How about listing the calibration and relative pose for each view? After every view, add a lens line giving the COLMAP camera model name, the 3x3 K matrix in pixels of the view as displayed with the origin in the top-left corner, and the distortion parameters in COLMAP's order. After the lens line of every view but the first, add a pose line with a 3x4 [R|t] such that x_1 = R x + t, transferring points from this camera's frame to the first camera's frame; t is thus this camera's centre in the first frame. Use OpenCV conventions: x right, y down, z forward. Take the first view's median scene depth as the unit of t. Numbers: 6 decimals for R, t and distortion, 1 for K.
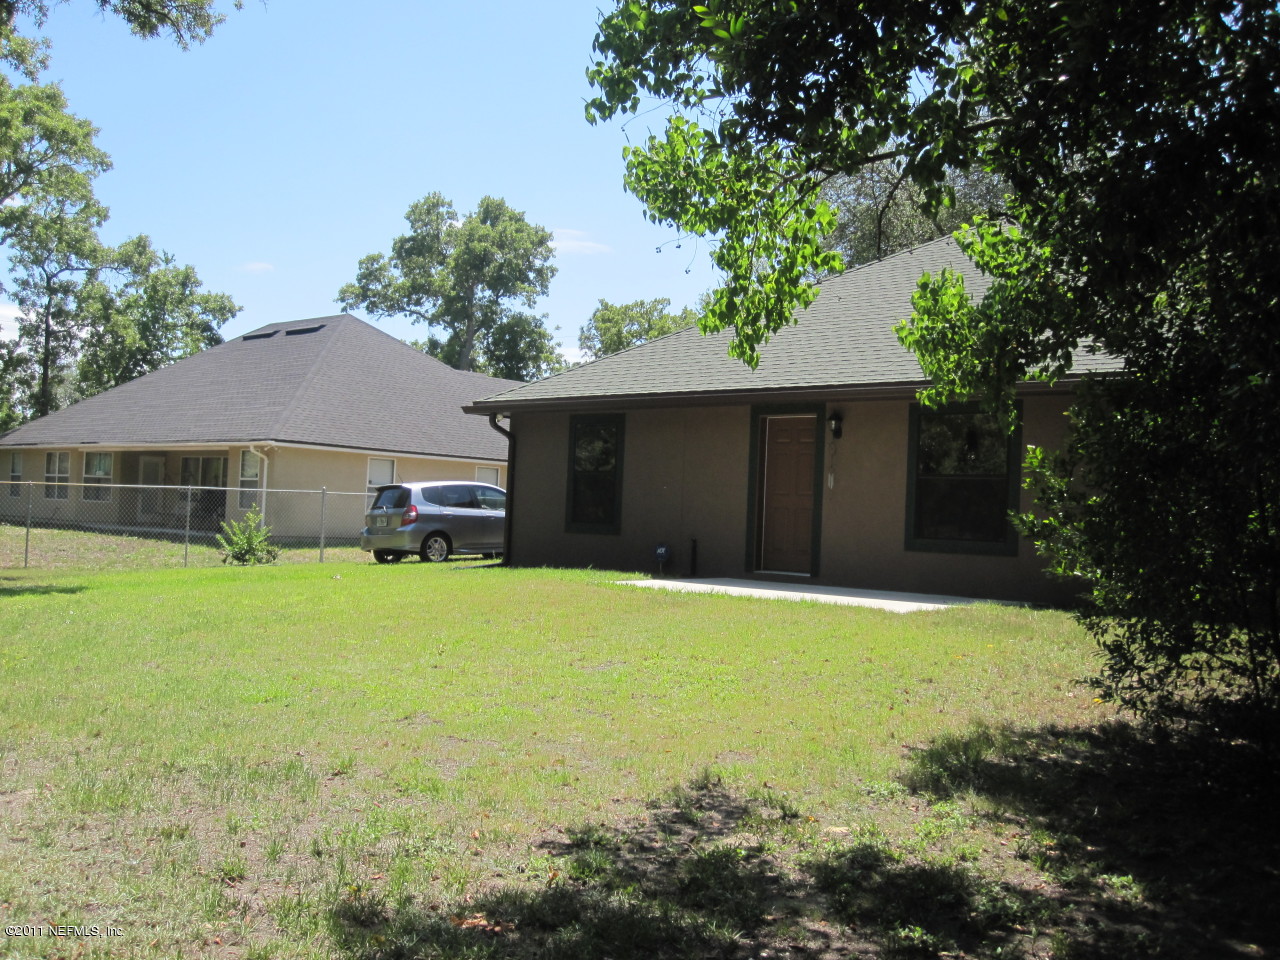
lens RADIAL K [[1270.3, 0, 658.4], [0, 1270.3, 480.4], [0, 0, 1]] dist [-0.011819, 0.009084]
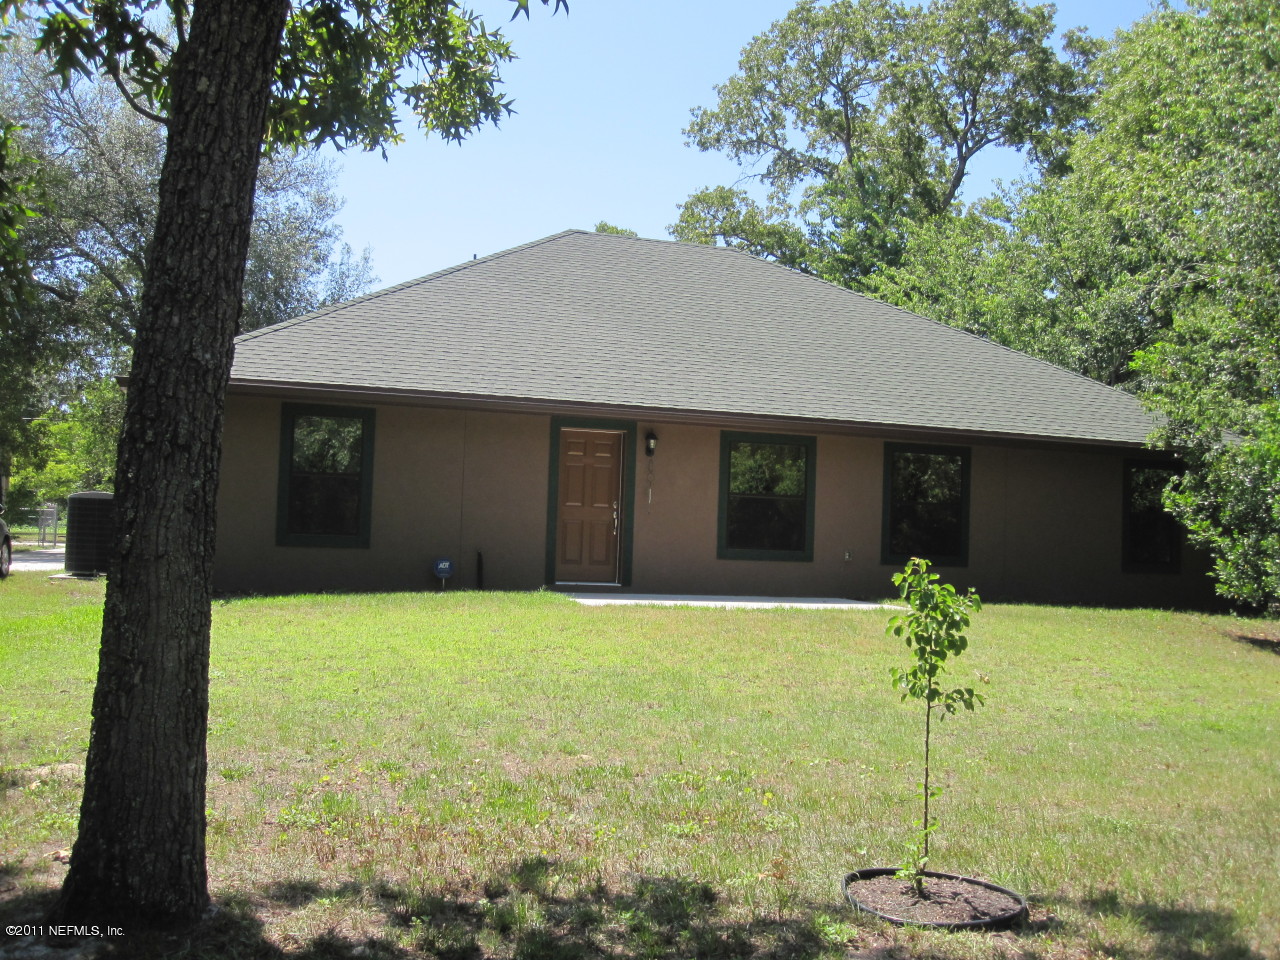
lens RADIAL K [[1270.3, 0, 658.4], [0, 1270.3, 480.4], [0, 0, 1]] dist [-0.011819, 0.009084]
pose [[0.495418, 0.028700, 0.868180, -0.781732], [-0.033133, 0.999351, -0.014130, 0.002530], [-0.868023, -0.021765, 0.496047, 0.455398]]
